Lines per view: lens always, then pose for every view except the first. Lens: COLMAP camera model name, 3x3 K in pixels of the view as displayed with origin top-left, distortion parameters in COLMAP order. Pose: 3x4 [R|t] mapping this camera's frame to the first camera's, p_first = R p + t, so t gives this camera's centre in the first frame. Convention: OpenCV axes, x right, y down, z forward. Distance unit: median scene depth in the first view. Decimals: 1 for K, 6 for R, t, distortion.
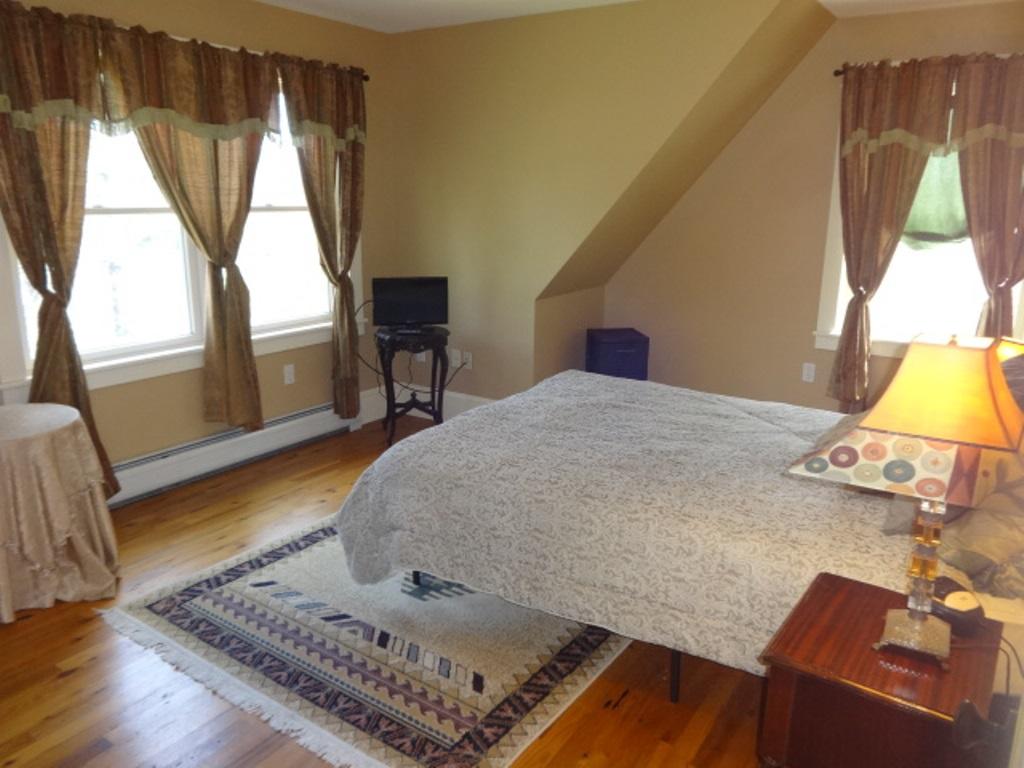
lens RADIAL K [[769.0, 0, 512.0], [0, 769.0, 384.0], [0, 0, 1]] dist [-0.000750, 0.002894]
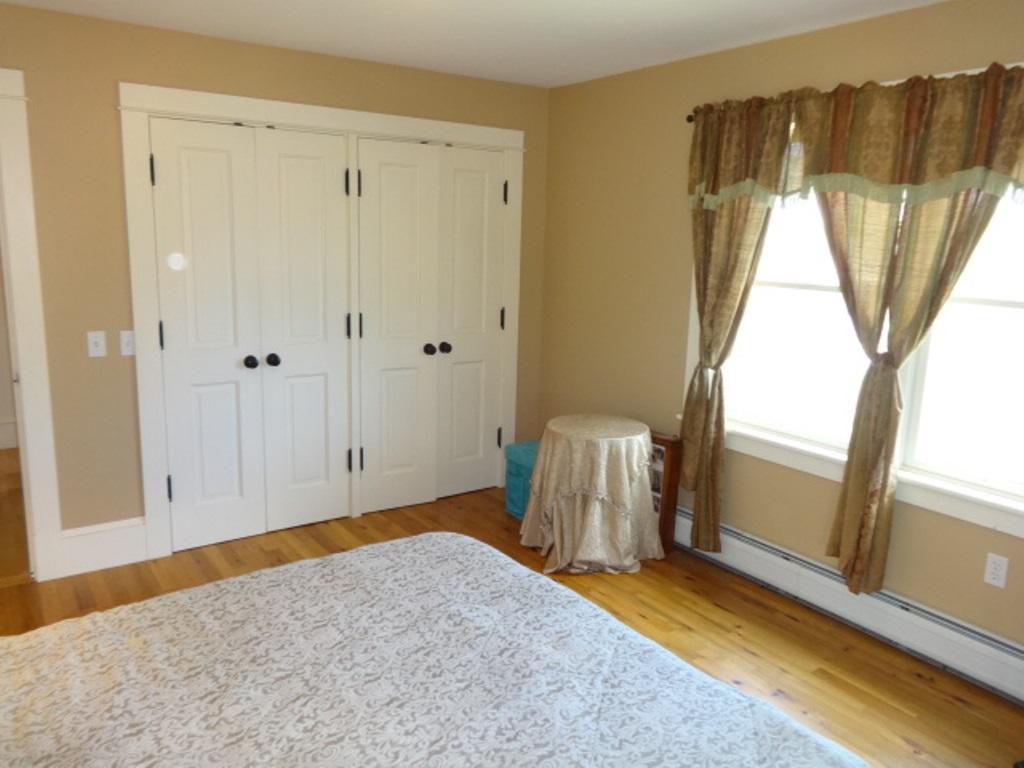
lens RADIAL K [[775.2, 0, 512.0], [0, 775.2, 384.0], [0, 0, 1]] dist [0.005009, 0.009304]
pose [[-0.341586, 0.159961, -0.926138, 0.488263], [-0.261149, 0.930451, 0.257025, -0.255983], [0.902840, 0.329656, -0.276055, 0.945225]]
